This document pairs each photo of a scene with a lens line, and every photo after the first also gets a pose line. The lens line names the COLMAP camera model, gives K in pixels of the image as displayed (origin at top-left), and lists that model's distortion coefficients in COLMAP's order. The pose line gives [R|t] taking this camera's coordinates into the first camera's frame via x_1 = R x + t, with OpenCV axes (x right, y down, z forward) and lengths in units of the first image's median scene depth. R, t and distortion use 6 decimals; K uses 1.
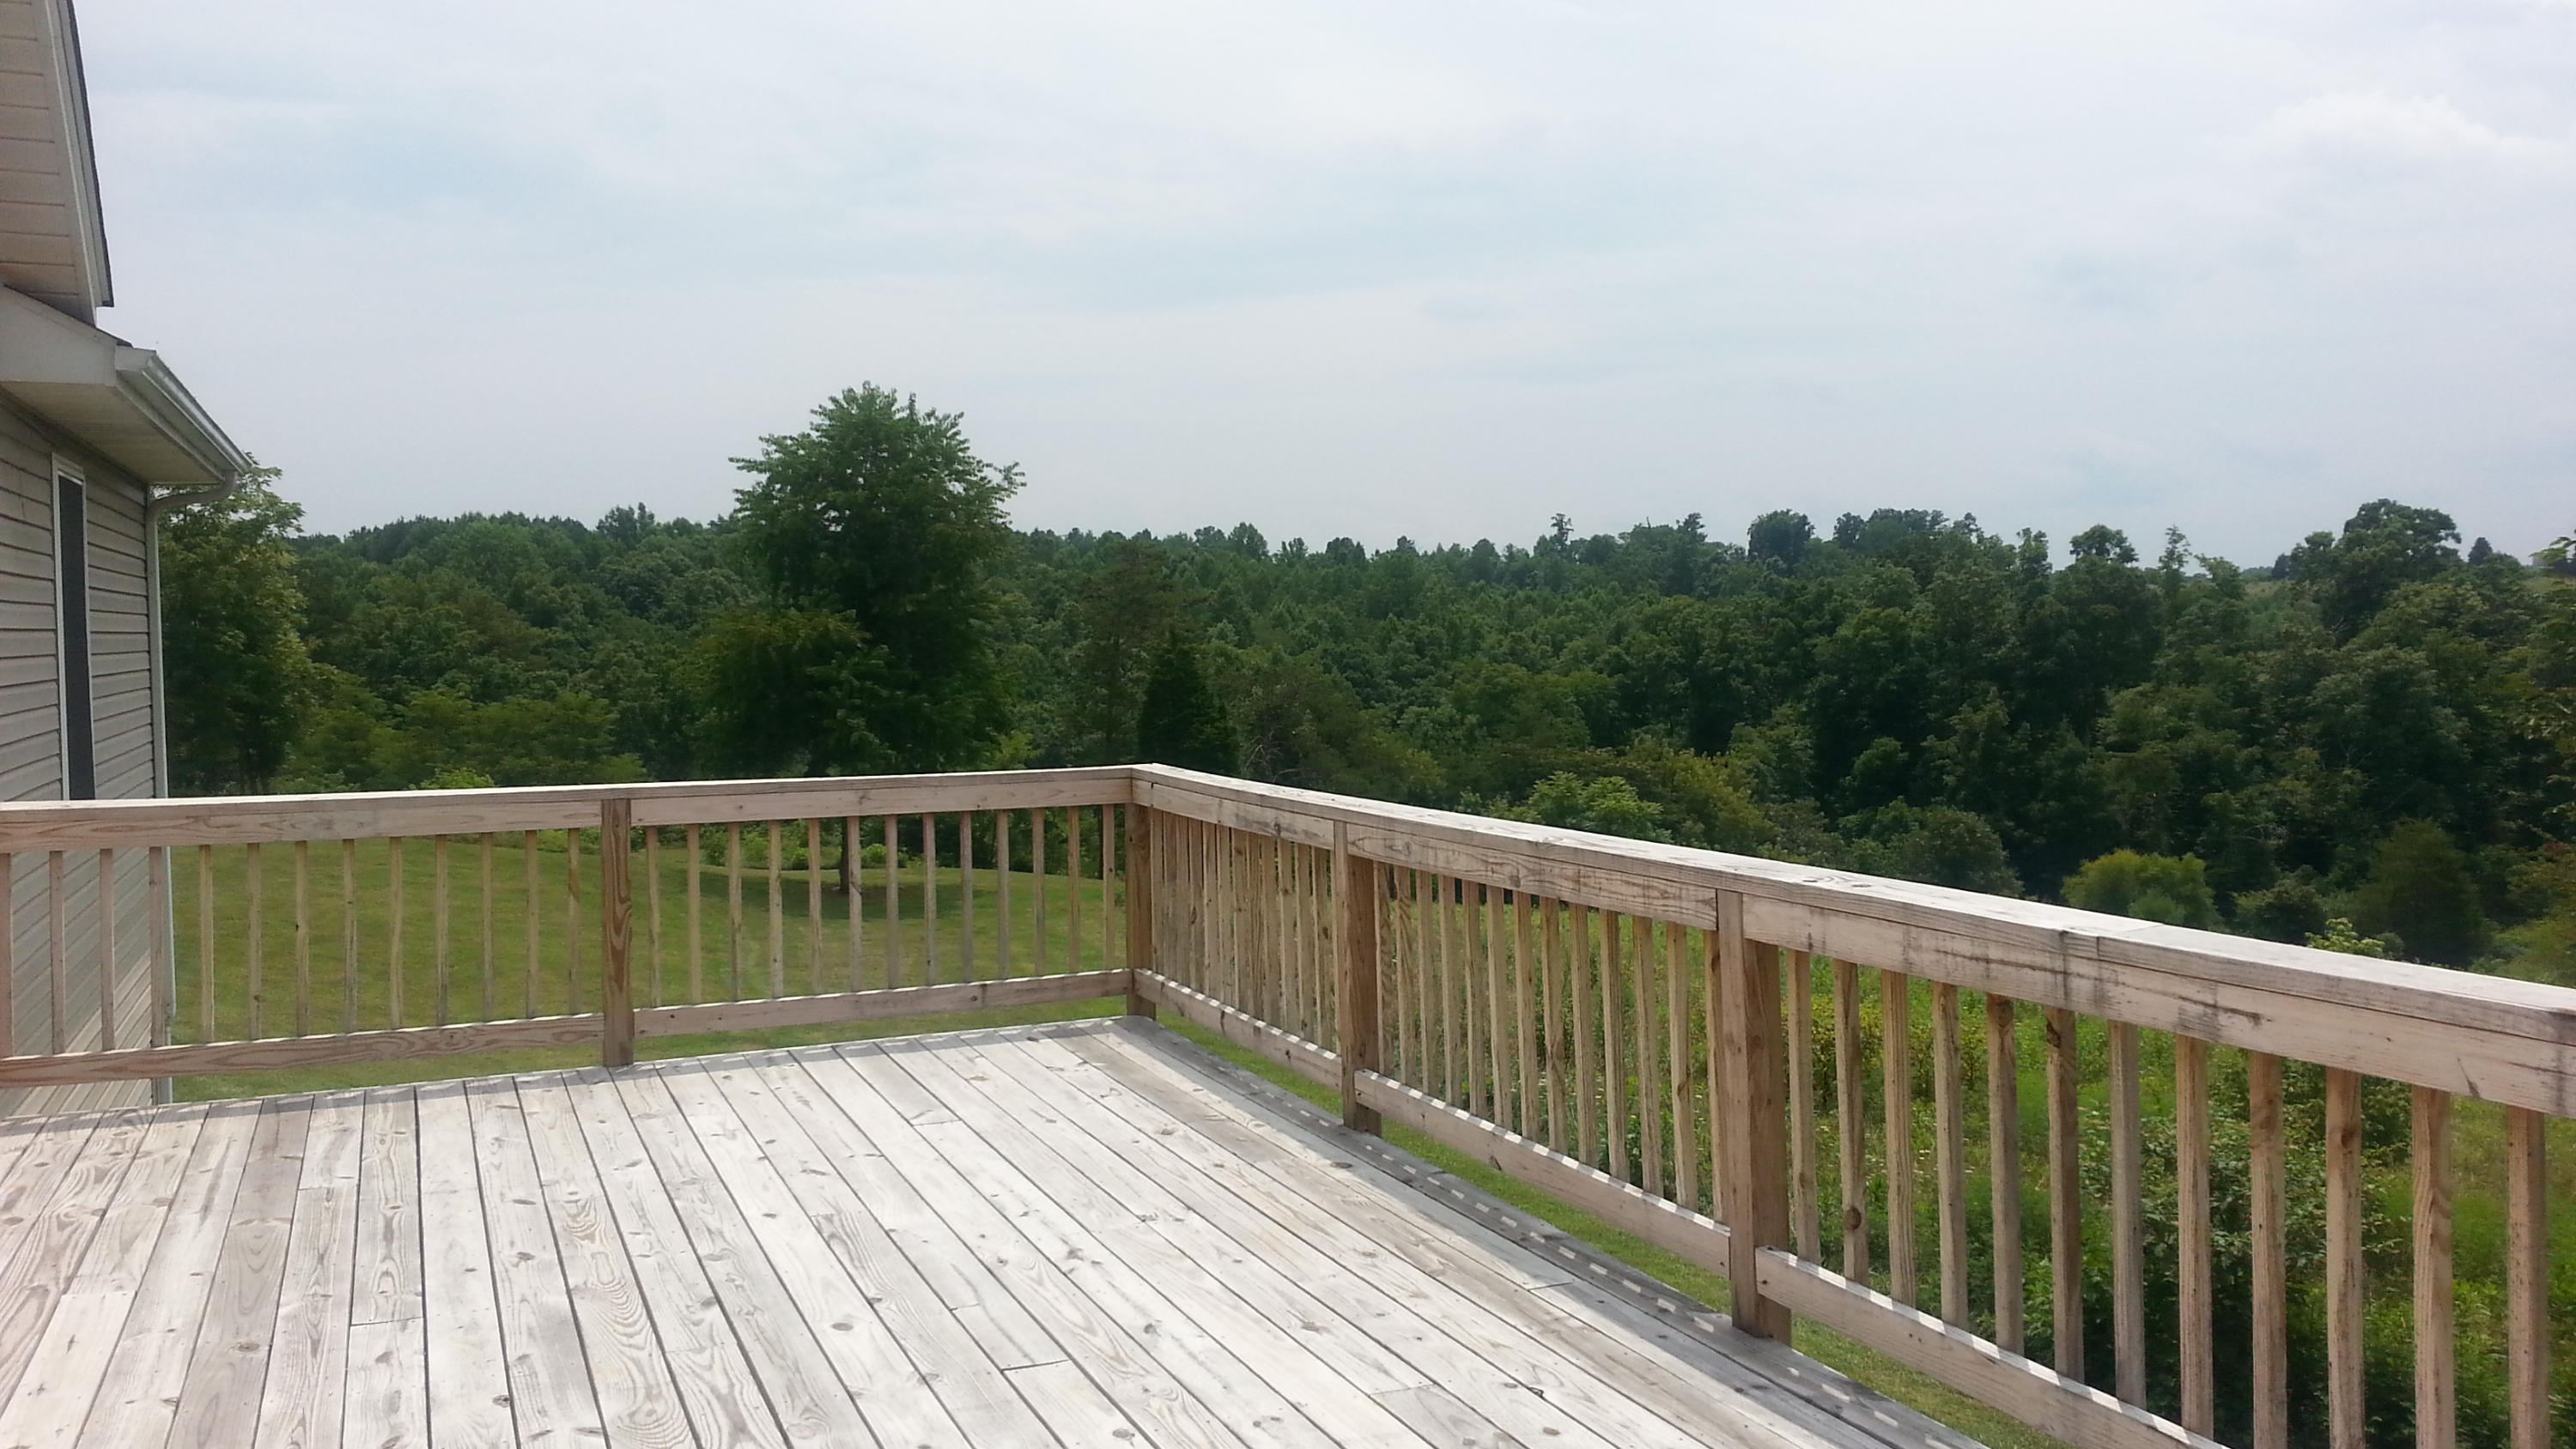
lens RADIAL K [[2061.3, 0, 1288.0], [0, 2061.3, 724.5], [0, 0, 1]] dist [0.009974, 0.001830]
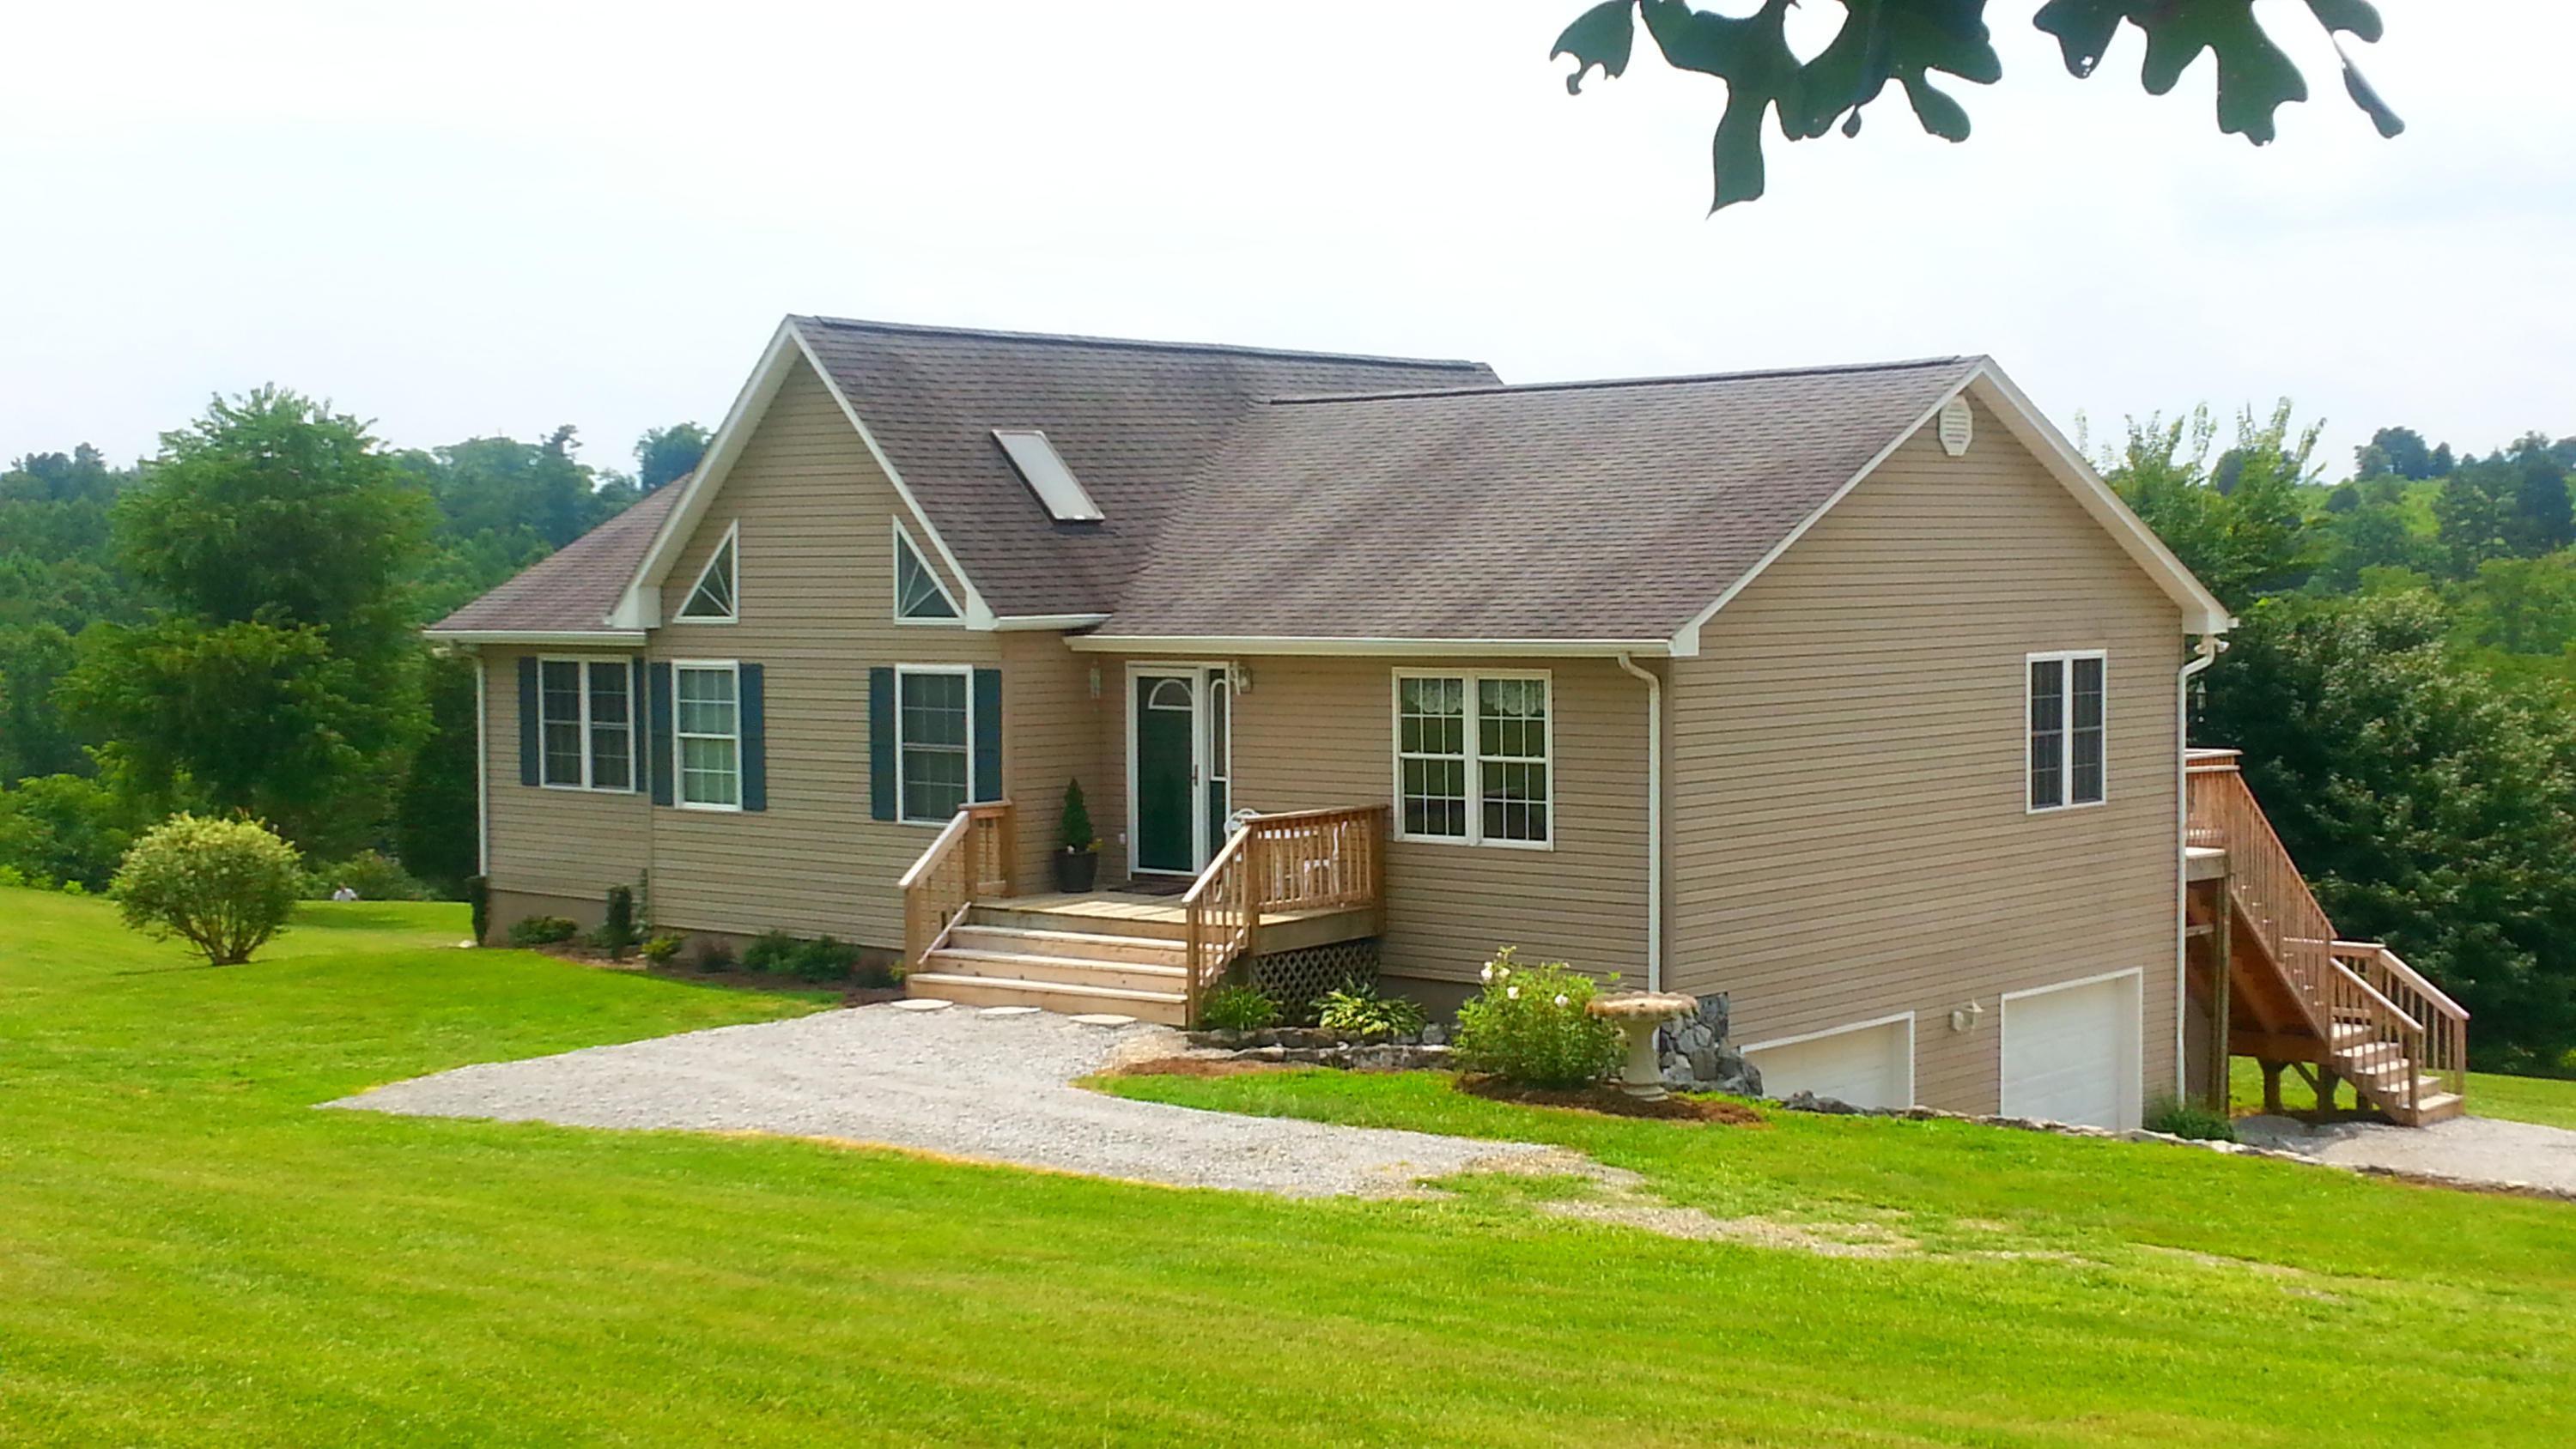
lens RADIAL K [[3270.4, 0, 1288.0], [0, 3270.4, 724.5], [0, 0, 1]] dist [-0.005806, -0.009112]
pose [[0.902143, -0.011020, 0.431297, -0.126695], [0.012820, 0.999917, -0.001267, 0.000299], [-0.431247, 0.006672, 0.902209, -0.168110]]
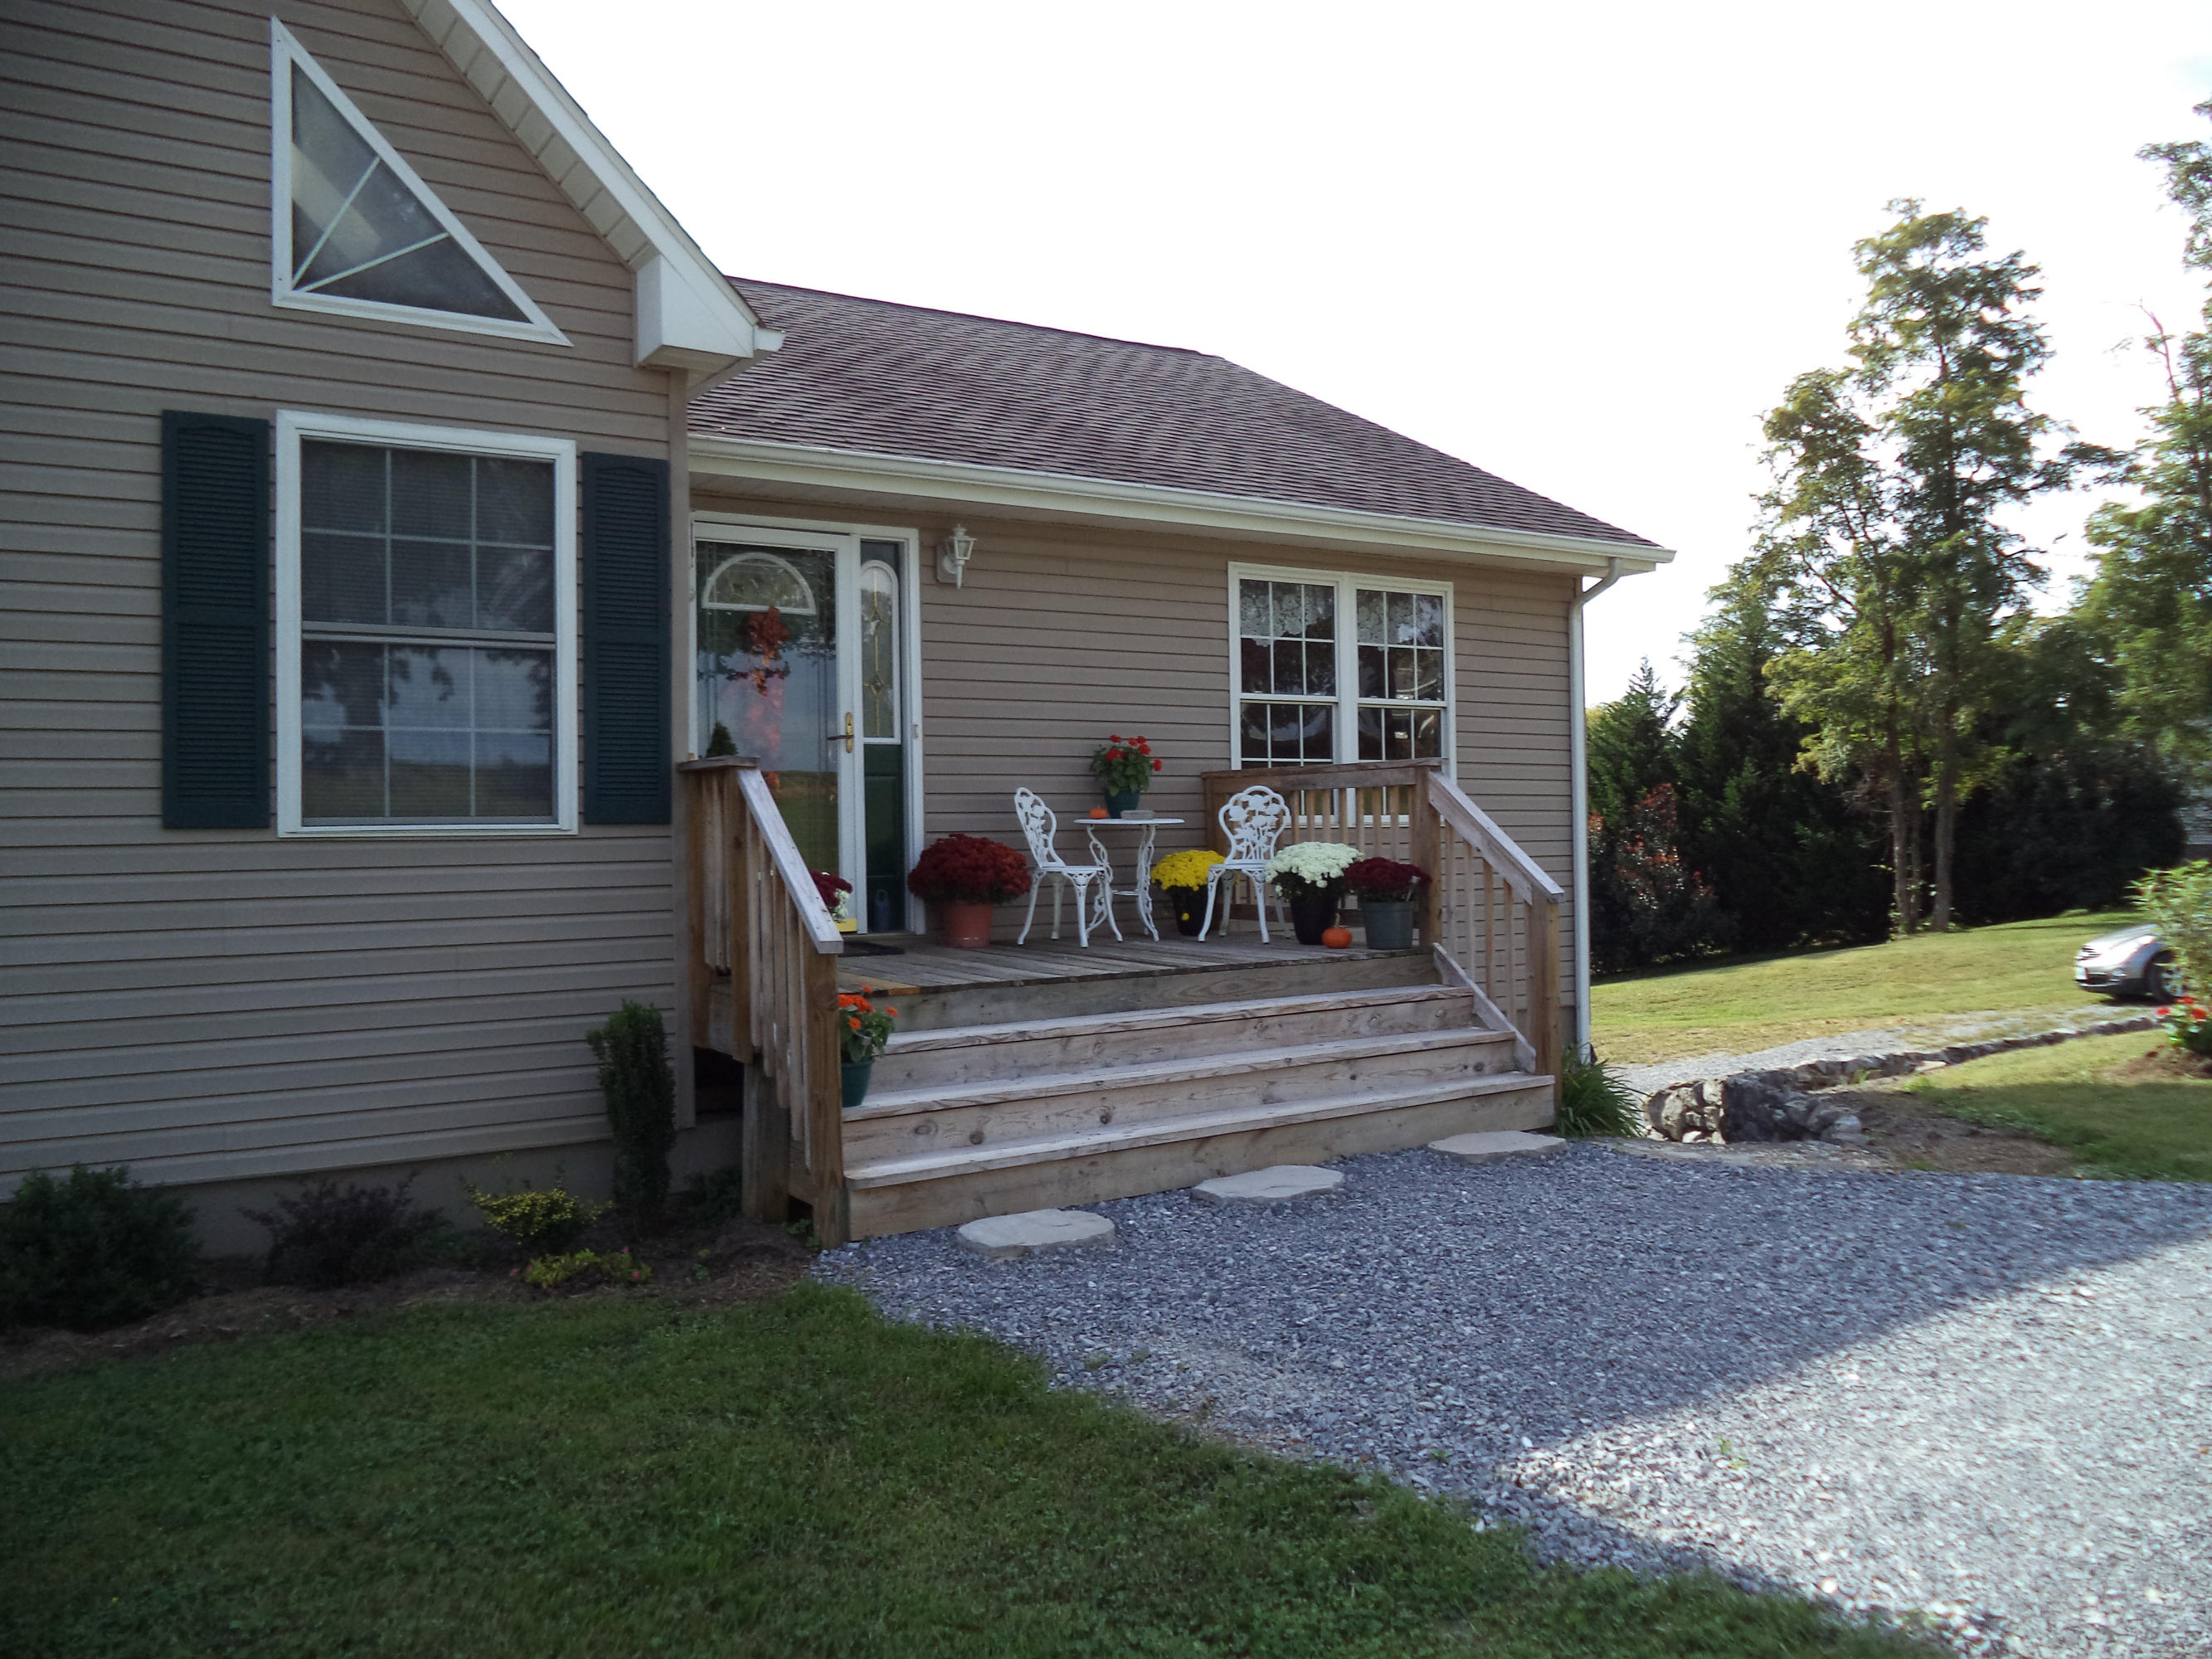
lens RADIAL K [[1738.4, 0, 1106.0], [0, 1738.4, 829.5], [0, 0, 1]] dist [-0.089043, 0.079670]
pose [[-0.175931, 0.028860, 0.983979, -0.107018], [0.066011, 0.997666, -0.017459, 0.006510], [-0.982187, 0.061882, -0.177425, -0.014423]]
